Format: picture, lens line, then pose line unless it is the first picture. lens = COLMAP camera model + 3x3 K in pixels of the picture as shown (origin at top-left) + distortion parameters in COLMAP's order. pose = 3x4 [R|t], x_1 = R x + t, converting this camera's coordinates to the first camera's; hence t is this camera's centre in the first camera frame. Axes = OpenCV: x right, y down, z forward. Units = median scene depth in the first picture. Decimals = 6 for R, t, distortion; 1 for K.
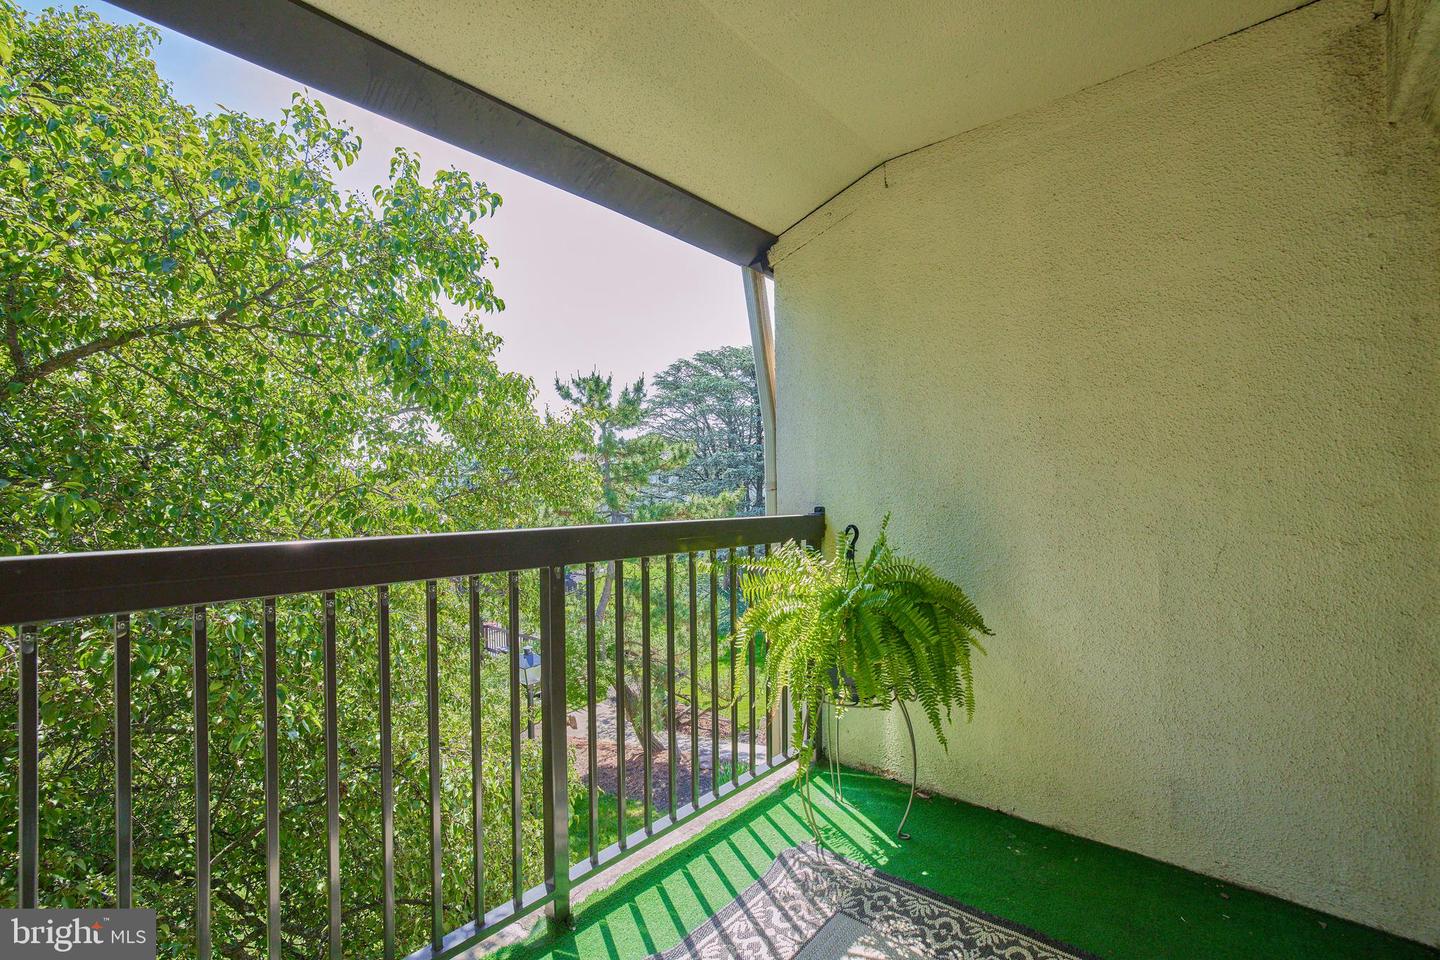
lens RADIAL K [[614.0, 0, 713.2], [0, 614.0, 474.5], [0, 0, 1]] dist [-0.048241, 0.016278]
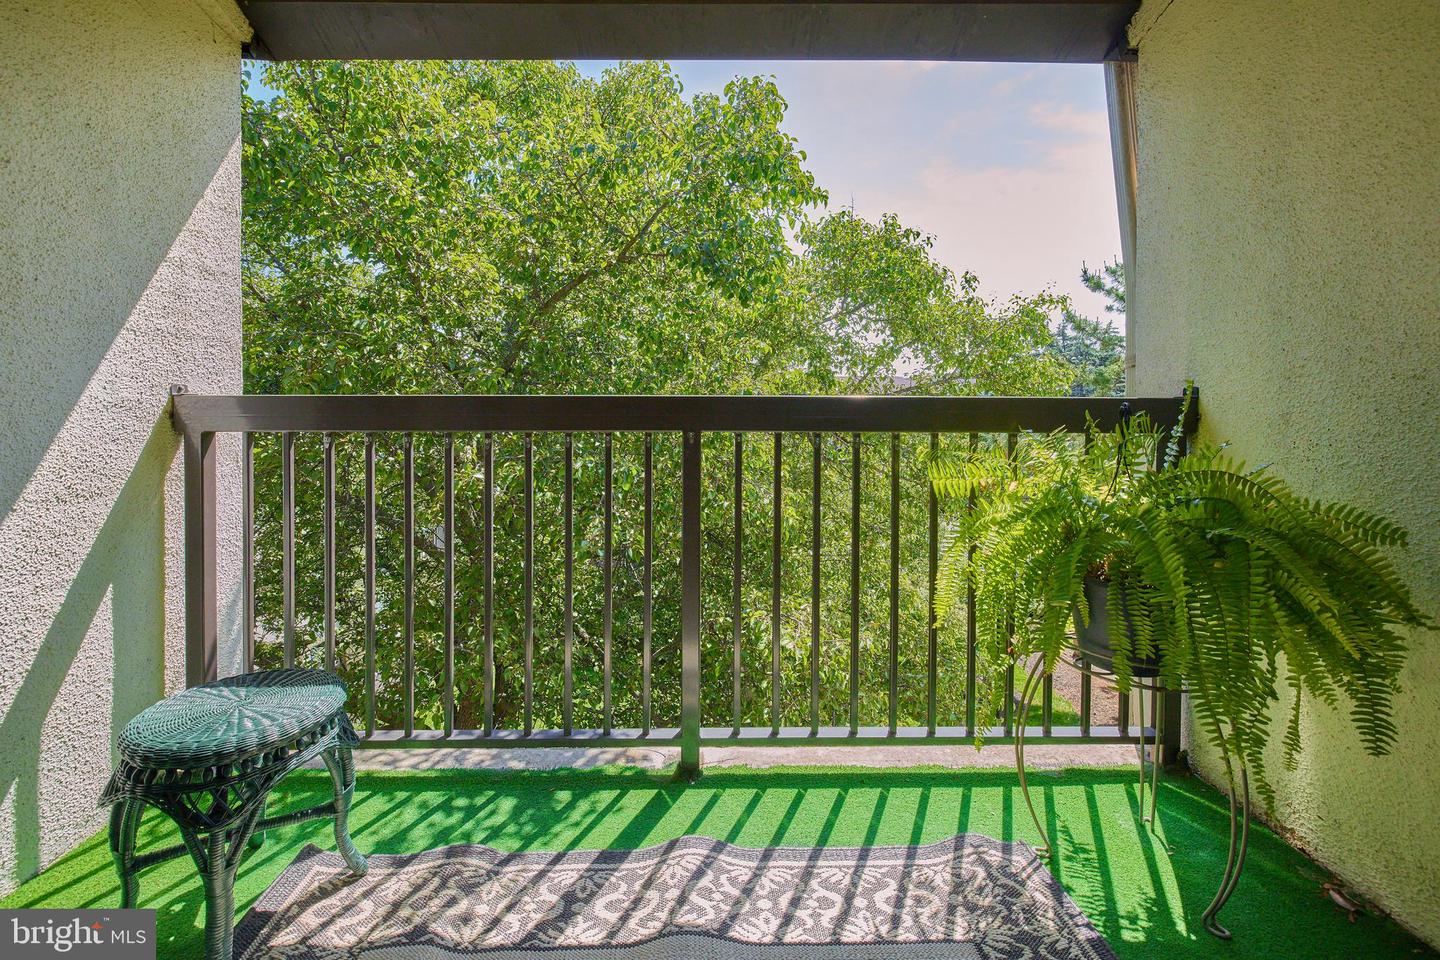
lens RADIAL K [[608.5, 0, 715.7], [0, 608.5, 398.8], [0, 0, 1]] dist [-0.000654, 0.000665]
pose [[0.687937, 0.003462, -0.725763, 0.465534], [0.017332, 0.999625, 0.021196, 0.066546], [0.725564, -0.027160, 0.687619, 0.280111]]
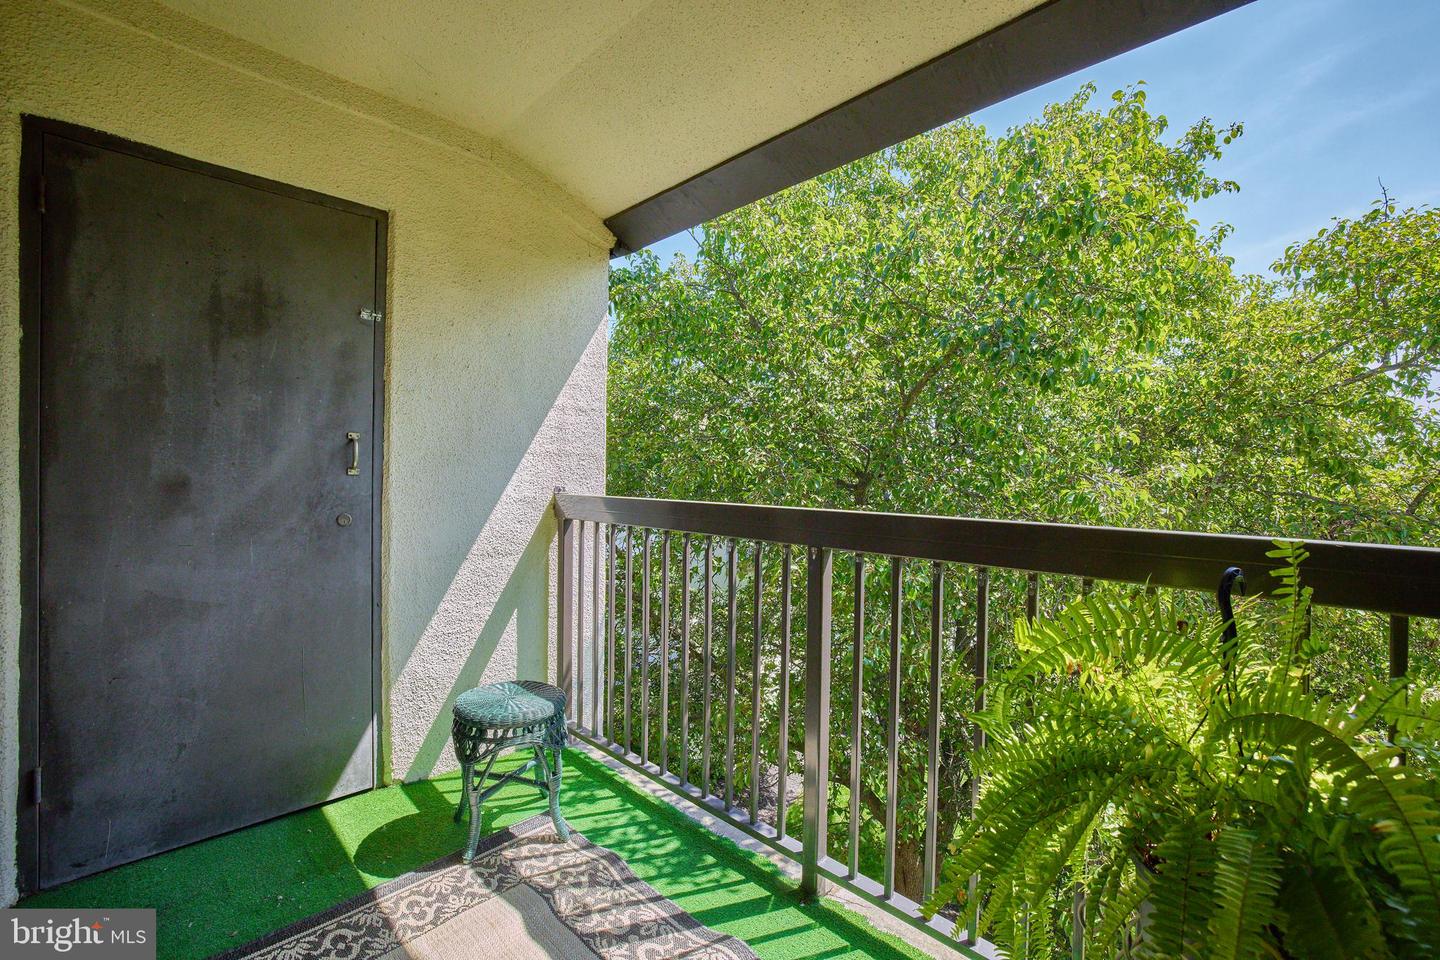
lens RADIAL K [[620.8, 0, 710.8], [0, 620.8, 476.5], [0, 0, 1]] dist [-0.026950, 0.006248]
pose [[-0.048693, -0.004953, -0.998802, 0.679428], [0.023720, 0.999700, -0.006114, 0.042409], [0.998532, -0.023989, -0.048561, 0.787157]]
